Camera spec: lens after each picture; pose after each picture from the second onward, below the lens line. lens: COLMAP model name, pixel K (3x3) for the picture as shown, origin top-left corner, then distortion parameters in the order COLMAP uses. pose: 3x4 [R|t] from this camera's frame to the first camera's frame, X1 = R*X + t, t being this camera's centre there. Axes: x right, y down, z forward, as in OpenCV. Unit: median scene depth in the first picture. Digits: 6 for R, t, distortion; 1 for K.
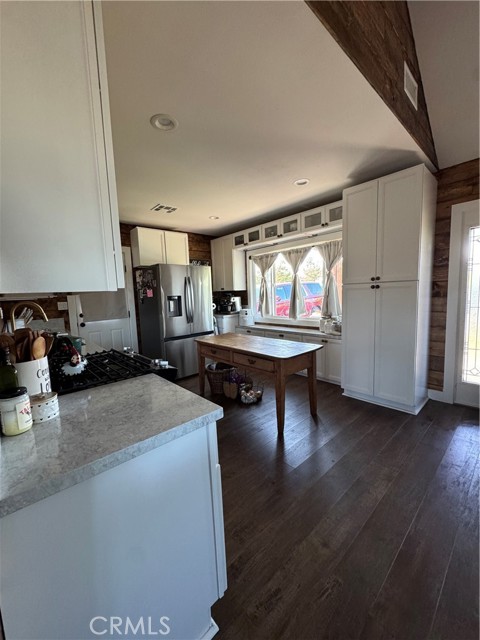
lens RADIAL K [[254.6, 0, 240.0], [0, 254.6, 320.0], [0, 0, 1]] dist [-0.002603, 0.000087]
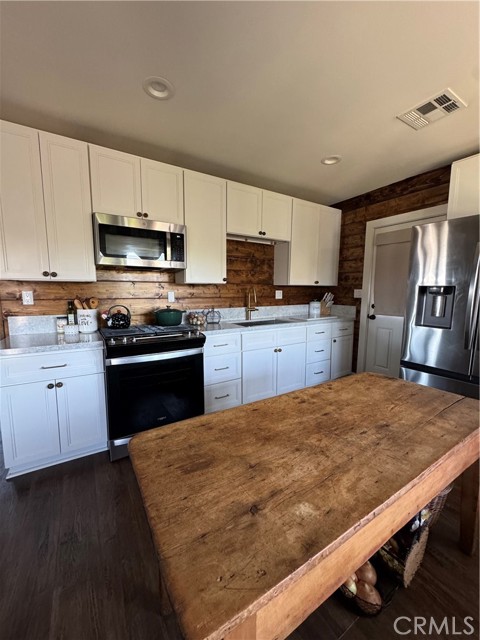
lens RADIAL K [[254.6, 0, 240.0], [0, 254.6, 320.0], [0, 0, 1]] dist [-0.002603, 0.000087]
pose [[-0.175955, 0.155551, -0.972031, 0.268959], [-0.103979, 0.978976, 0.175485, -0.068446], [0.978891, 0.131948, -0.156081, 0.634853]]
